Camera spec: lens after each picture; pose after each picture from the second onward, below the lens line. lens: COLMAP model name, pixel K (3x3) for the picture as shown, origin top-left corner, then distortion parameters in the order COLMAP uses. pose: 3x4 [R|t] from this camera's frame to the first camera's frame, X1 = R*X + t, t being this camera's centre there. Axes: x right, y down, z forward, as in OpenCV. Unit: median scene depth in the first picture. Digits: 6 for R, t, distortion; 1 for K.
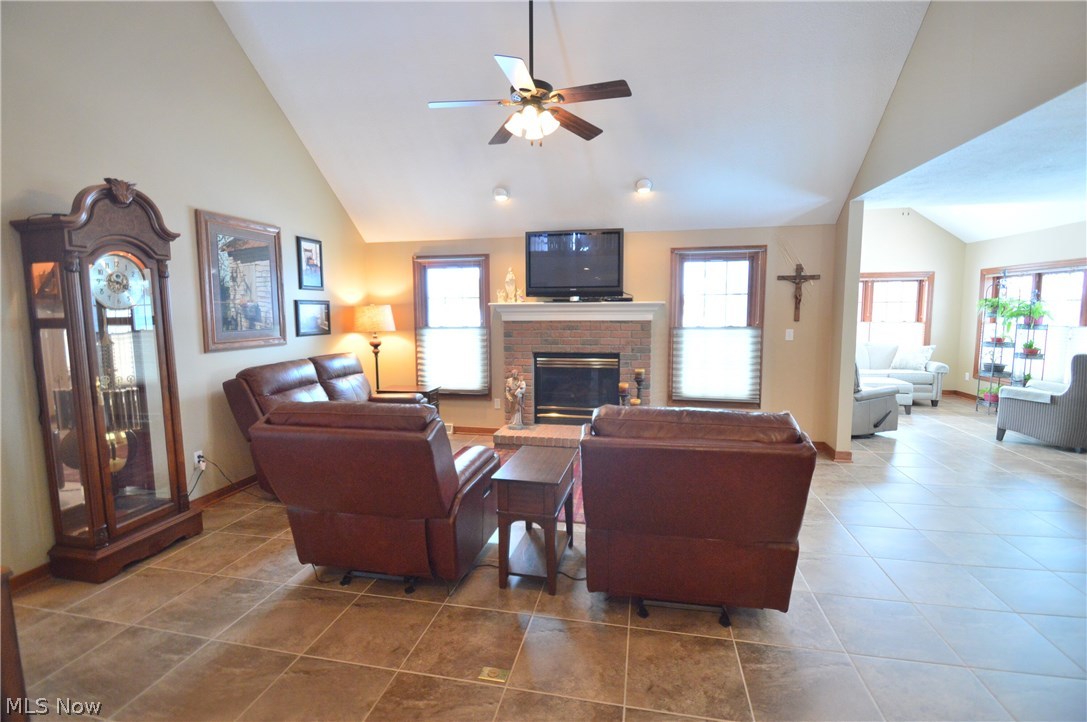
lens RADIAL K [[485.0, 0, 542.4], [0, 485.0, 353.9], [0, 0, 1]] dist [0.002407, -0.009777]
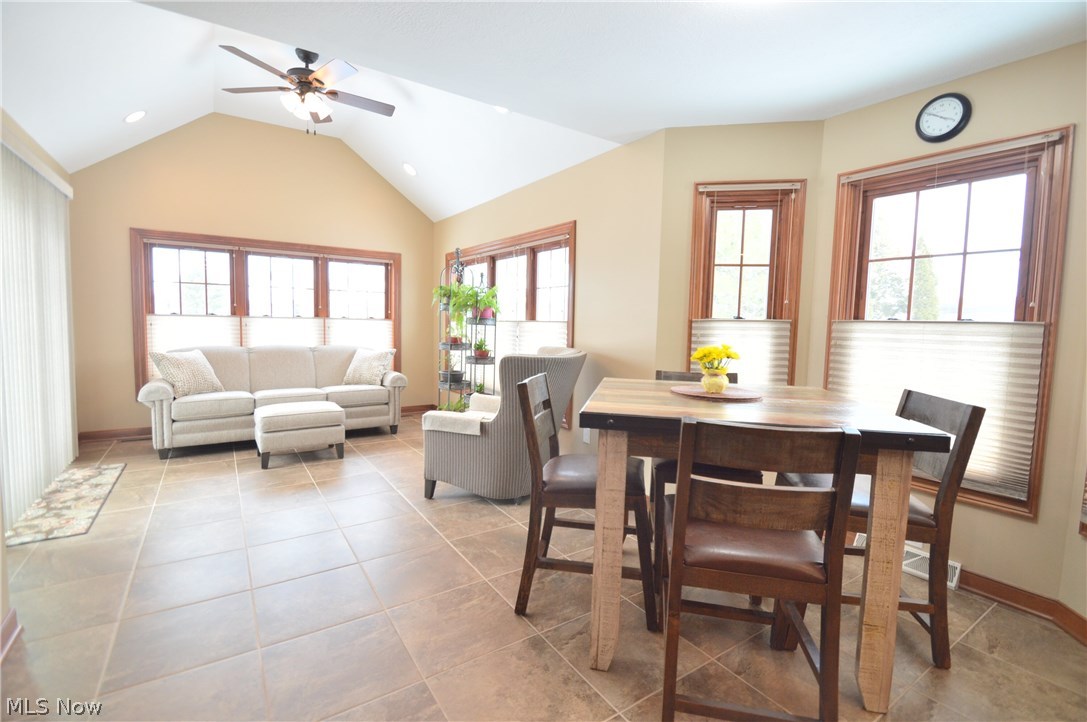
lens RADIAL K [[485.0, 0, 543.1], [0, 485.0, 358.0], [0, 0, 1]] dist [0.002407, -0.009777]
pose [[0.695430, -0.034439, 0.717768, 0.627211], [0.043326, 0.999043, 0.005958, 0.001321], [-0.717286, 0.026955, 0.696257, 0.467544]]
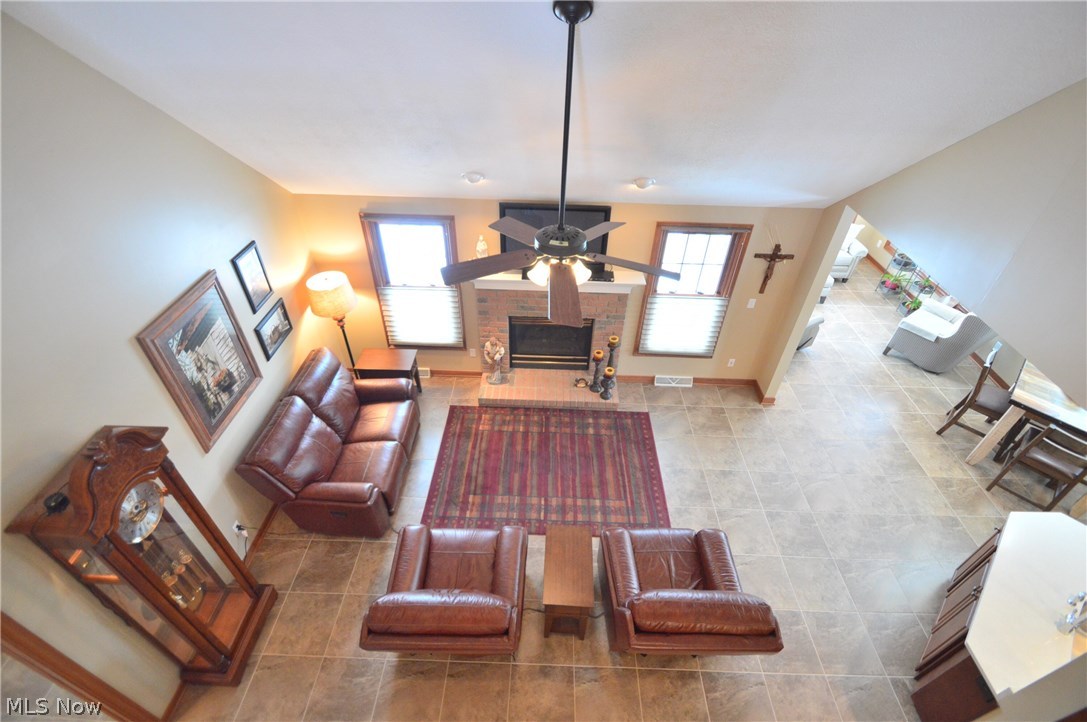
lens RADIAL K [[485.0, 0, 540.6], [0, 485.0, 352.6], [0, 0, 1]] dist [0.002407, -0.009777]
pose [[0.983296, -0.091055, 0.157598, -0.126084], [-0.008980, 0.840543, 0.541671, -0.510267], [-0.181790, -0.534038, 0.825685, 0.135189]]
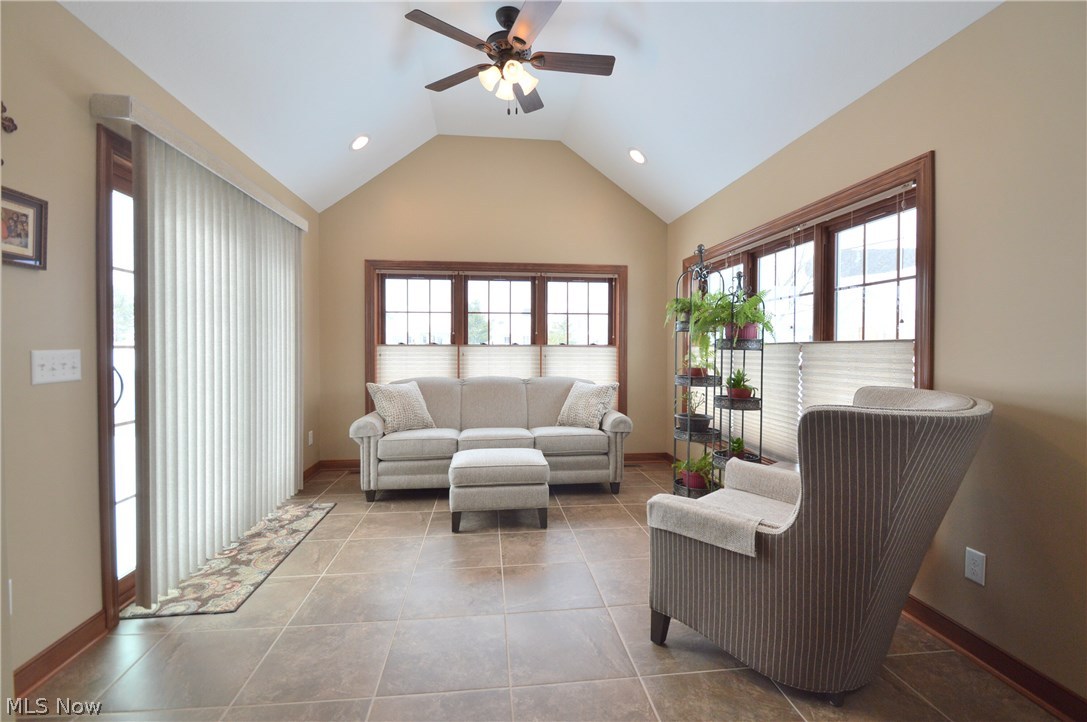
lens RADIAL K [[485.0, 0, 543.3], [0, 485.0, 355.5], [0, 0, 1]] dist [0.002407, -0.009777]
pose [[0.946355, 0.001122, 0.323128, 0.770457], [0.023869, 0.997019, -0.073366, -0.014343], [-0.322247, 0.077143, 0.943507, 0.684562]]
